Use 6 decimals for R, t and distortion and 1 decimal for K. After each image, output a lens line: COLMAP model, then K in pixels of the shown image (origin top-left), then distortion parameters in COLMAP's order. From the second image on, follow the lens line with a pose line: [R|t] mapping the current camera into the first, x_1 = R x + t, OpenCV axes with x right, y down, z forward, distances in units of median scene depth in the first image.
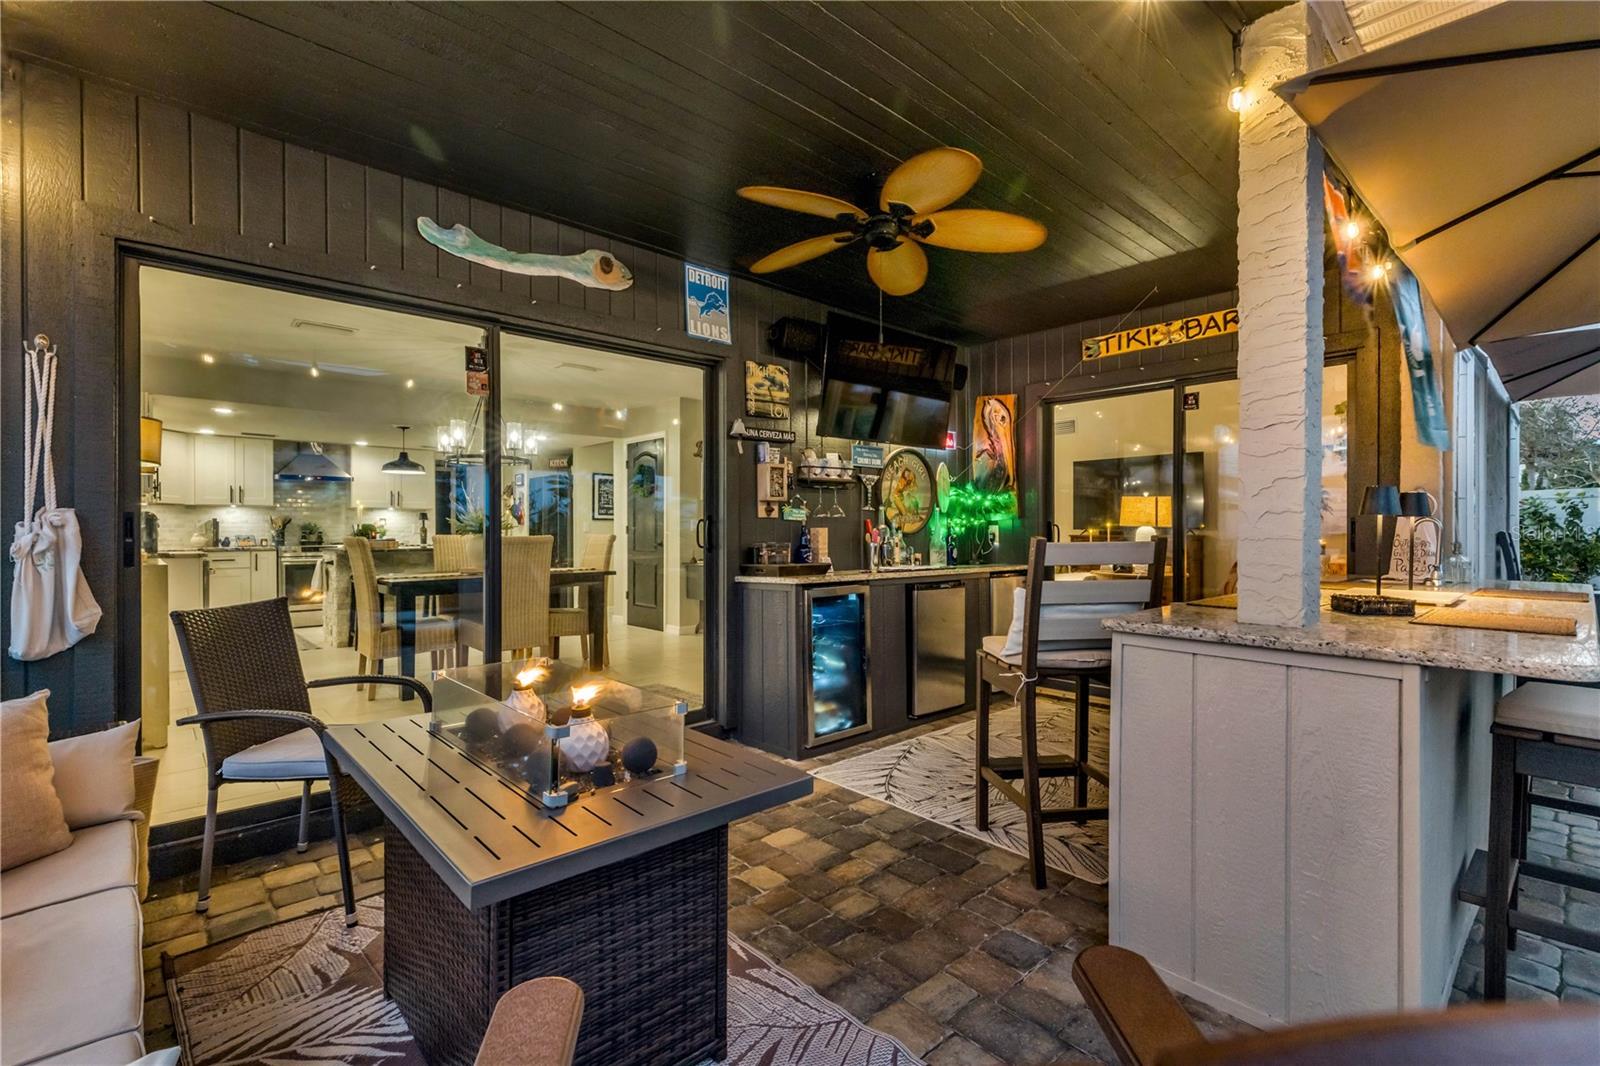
lens RADIAL K [[724.2, 0, 800.0], [0, 724.2, 533.0], [0, 0, 1]] dist [0.006572, -0.000018]
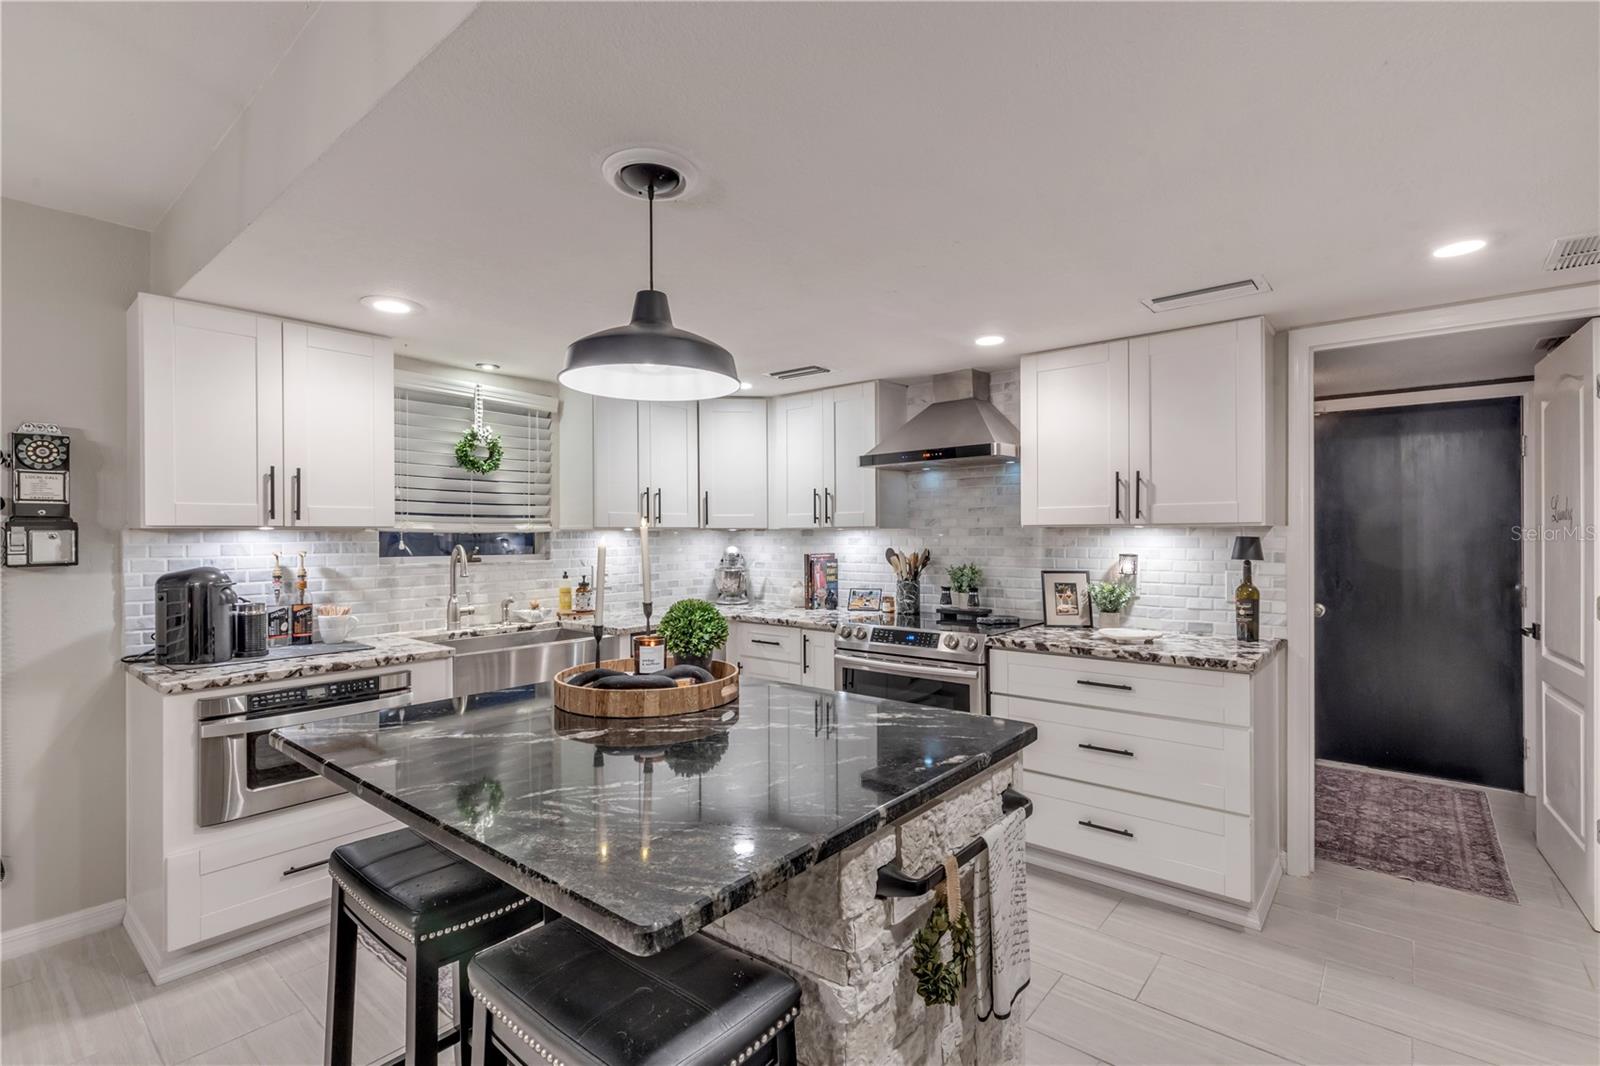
lens RADIAL K [[724.2, 0, 800.0], [0, 724.2, 533.0], [0, 0, 1]] dist [0.006572, -0.000018]
pose [[0.133856, -0.000853, -0.991000, -0.538471], [0.003224, 0.999995, -0.000425, -0.063408], [0.990995, -0.003138, 0.133859, 1.679972]]
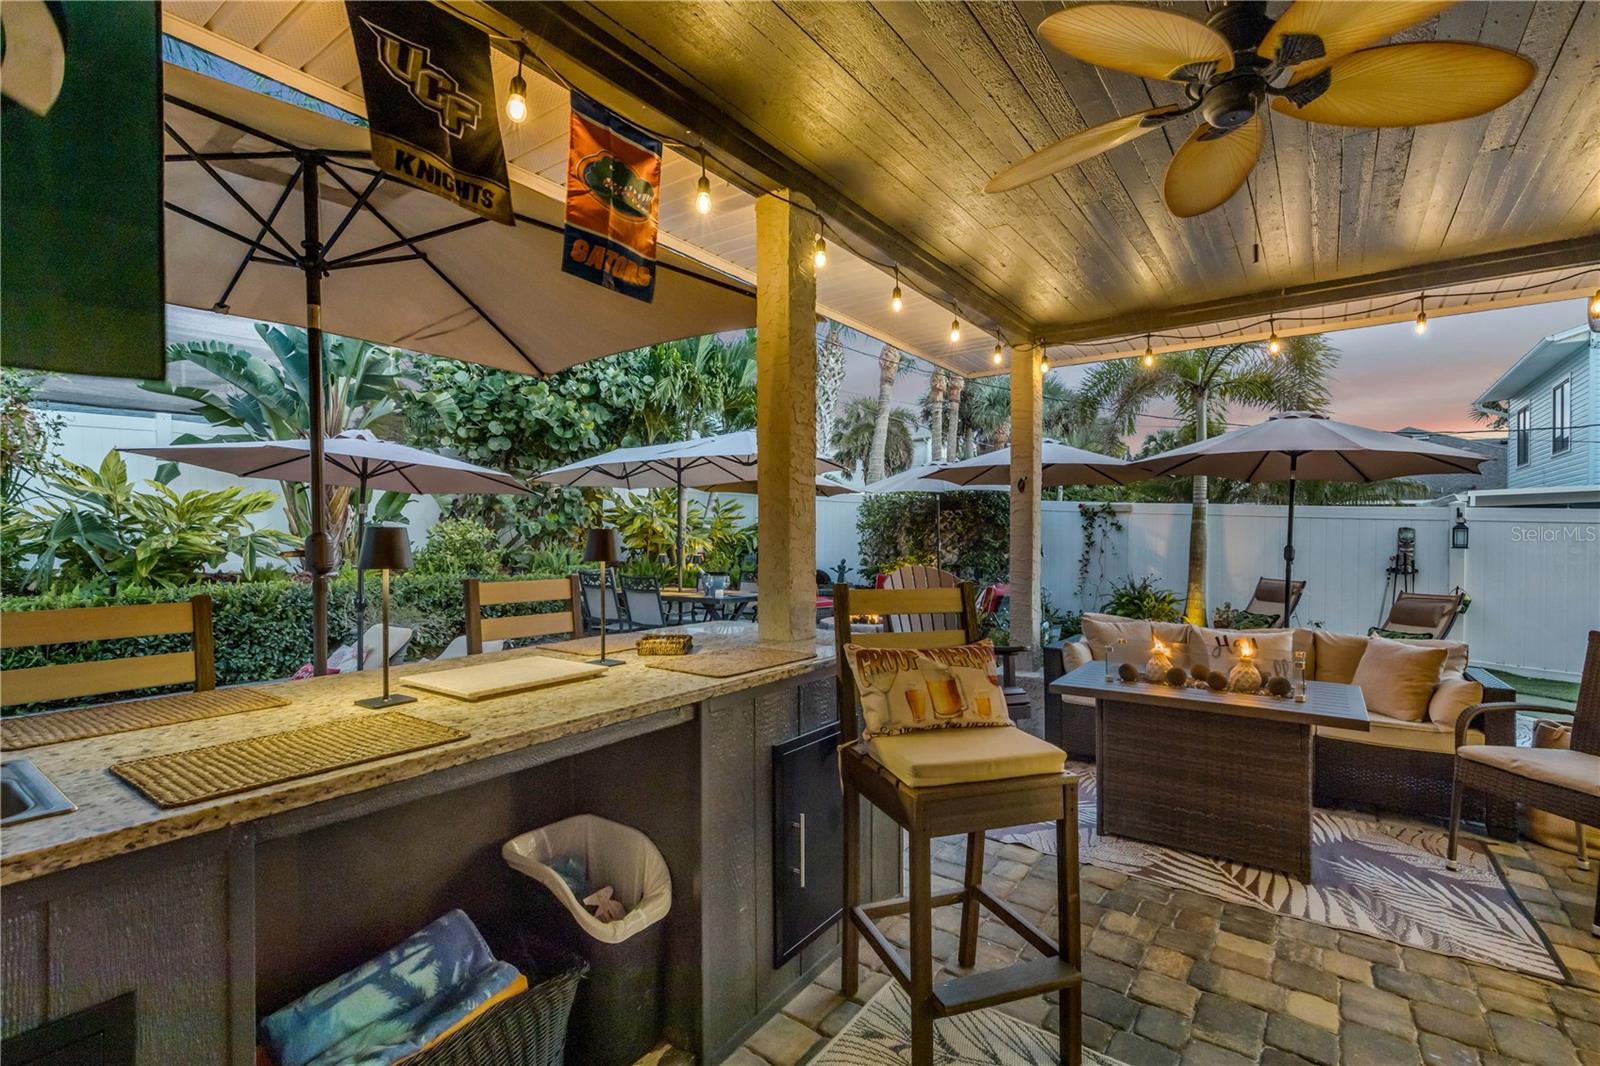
lens RADIAL K [[724.2, 0, 800.0], [0, 724.2, 533.0], [0, 0, 1]] dist [0.006572, -0.000018]
pose [[-0.979826, -0.003348, -0.199825, 0.396344], [-0.004382, 0.999979, 0.004731, -0.033078], [0.199805, 0.005511, -0.979820, 1.021295]]
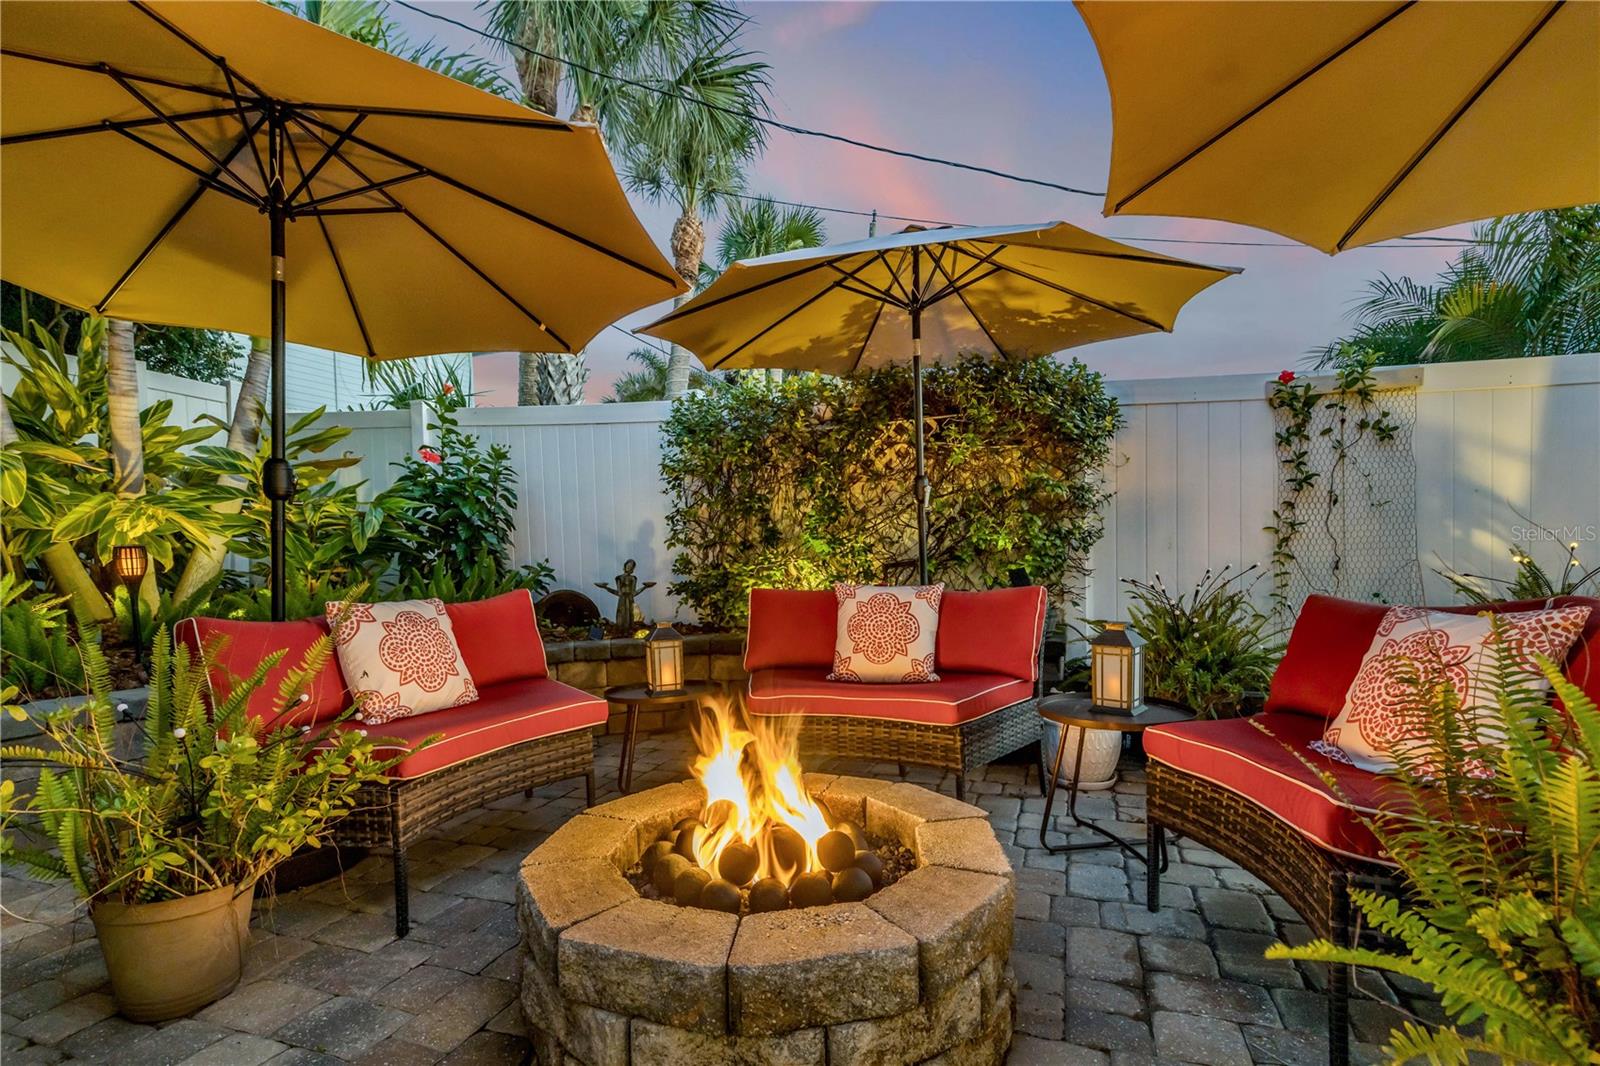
lens RADIAL K [[748.4, 0, 784.0], [0, 748.4, 580.4], [0, 0, 1]] dist [0.005279, 0.000338]
pose [[-0.889676, 0.044937, -0.454376, -0.002343], [0.030205, 0.998758, 0.039634, 0.070629], [0.455593, 0.021537, -0.889928, -0.508155]]
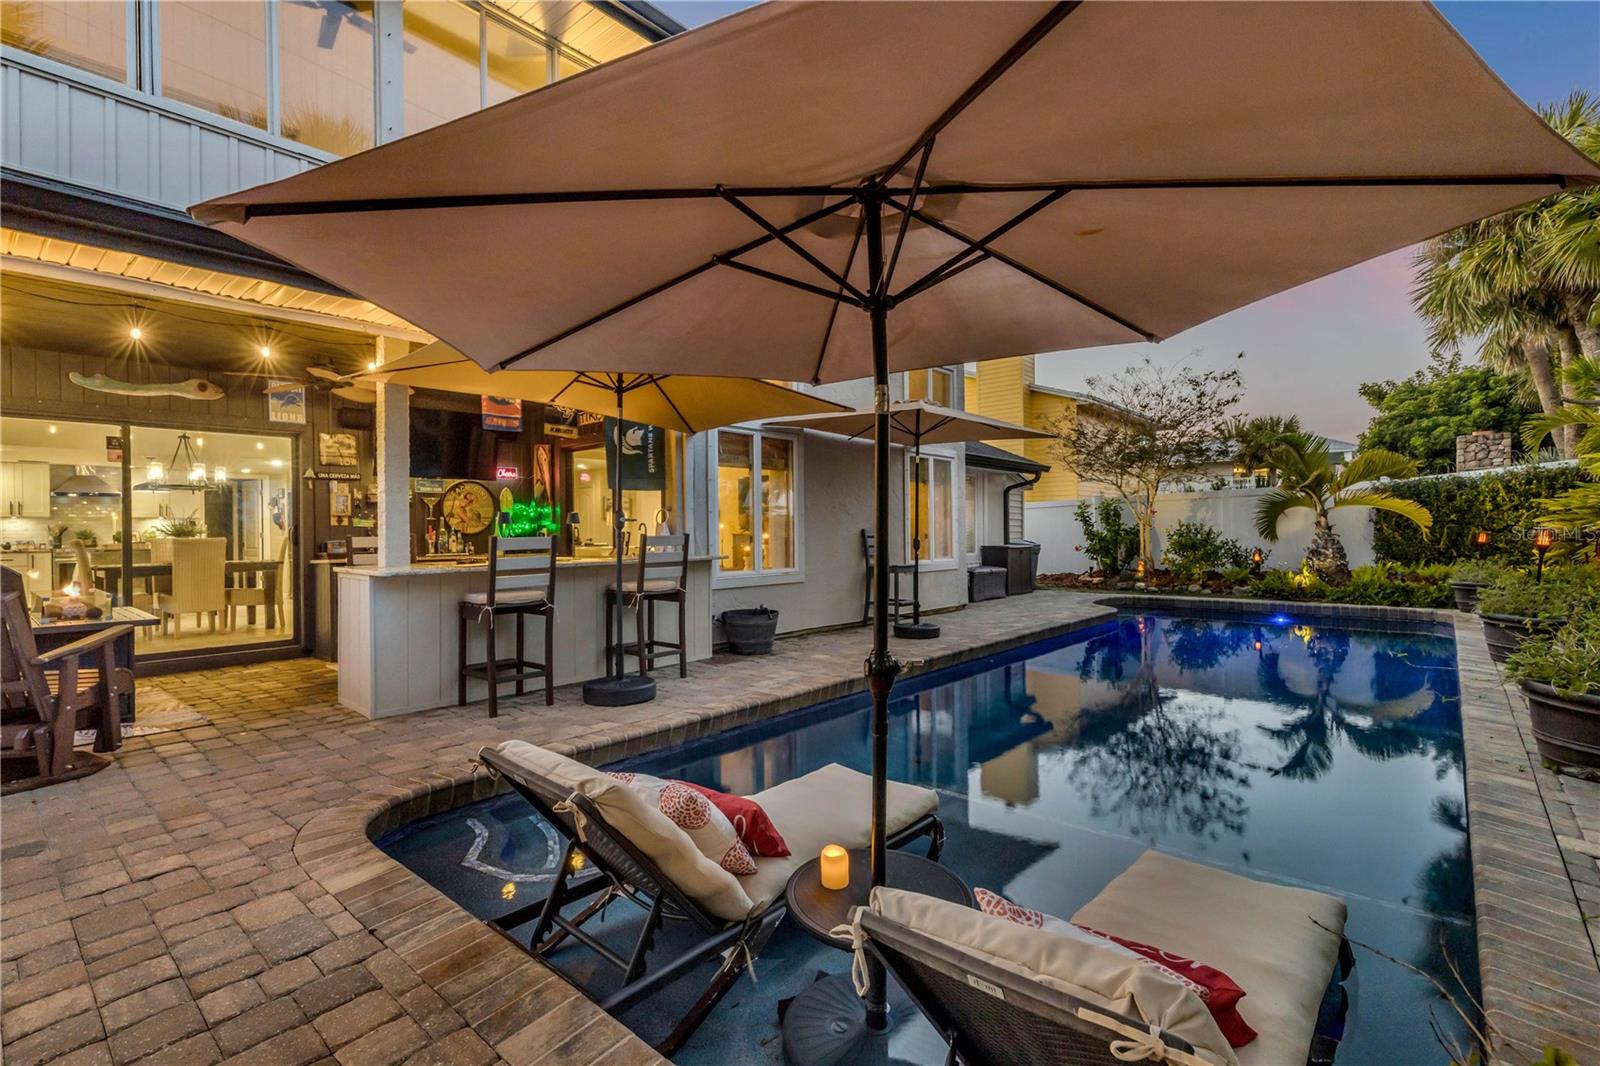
lens RADIAL K [[734.0, 0, 797.0], [0, 734.0, 532.3], [0, 0, 1]] dist [0.003951, -0.000031]
pose [[0.993565, -0.009815, 0.112840, 0.784187], [0.010063, 0.999948, -0.001627, 0.008201], [-0.112818, 0.002753, 0.993612, -0.779771]]
